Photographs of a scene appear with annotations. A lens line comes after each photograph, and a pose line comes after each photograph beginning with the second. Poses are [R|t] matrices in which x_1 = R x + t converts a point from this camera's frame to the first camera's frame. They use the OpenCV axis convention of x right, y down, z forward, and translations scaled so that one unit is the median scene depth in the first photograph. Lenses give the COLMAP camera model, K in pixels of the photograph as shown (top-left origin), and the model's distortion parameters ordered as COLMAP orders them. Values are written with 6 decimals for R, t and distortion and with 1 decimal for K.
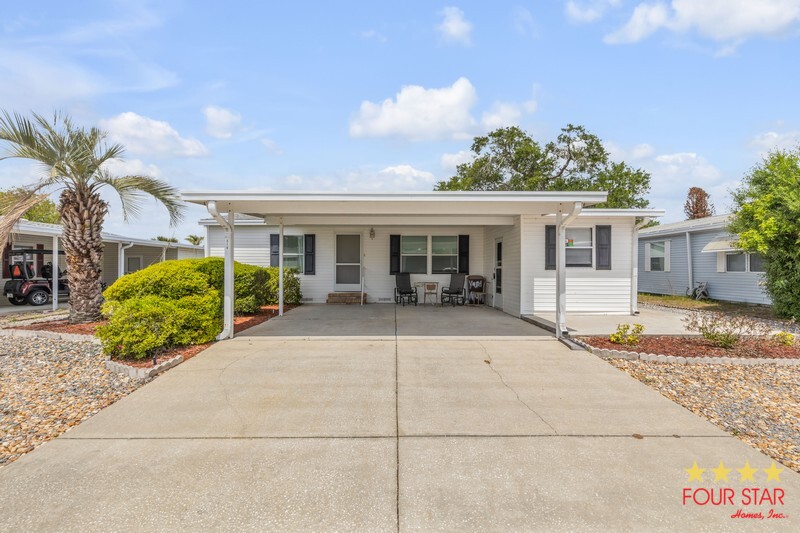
lens RADIAL K [[355.9, 0, 400.0], [0, 355.9, 266.5], [0, 0, 1]] dist [0.004769, 0.000114]
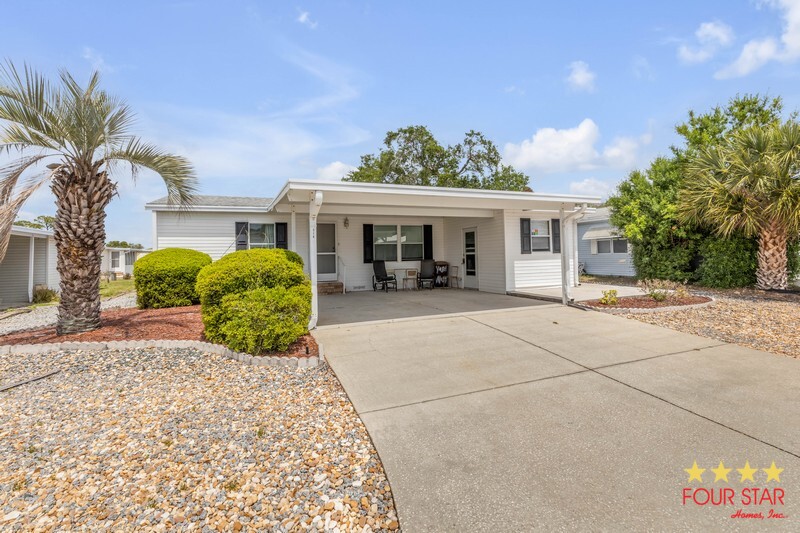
lens RADIAL K [[366.2, 0, 402.4], [0, 366.2, 249.4], [0, 0, 1]] dist [0.010090, -0.000015]
pose [[0.927079, -0.015363, 0.374551, -0.375448], [0.022316, 0.999650, -0.014231, 0.001640], [-0.374201, 0.021552, 0.927097, -0.024607]]
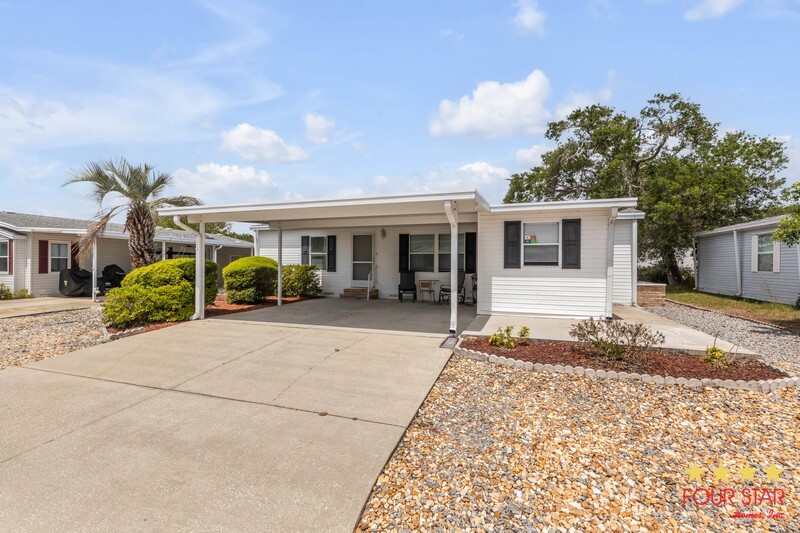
lens RADIAL K [[361.6, 0, 400.1], [0, 361.6, 262.6], [0, 0, 1]] dist [0.009516, -0.000037]
pose [[0.941495, 0.001317, -0.337025, 0.391021], [-0.002995, 0.999986, -0.004458, -0.000948], [0.337015, 0.005207, 0.941485, -0.002620]]
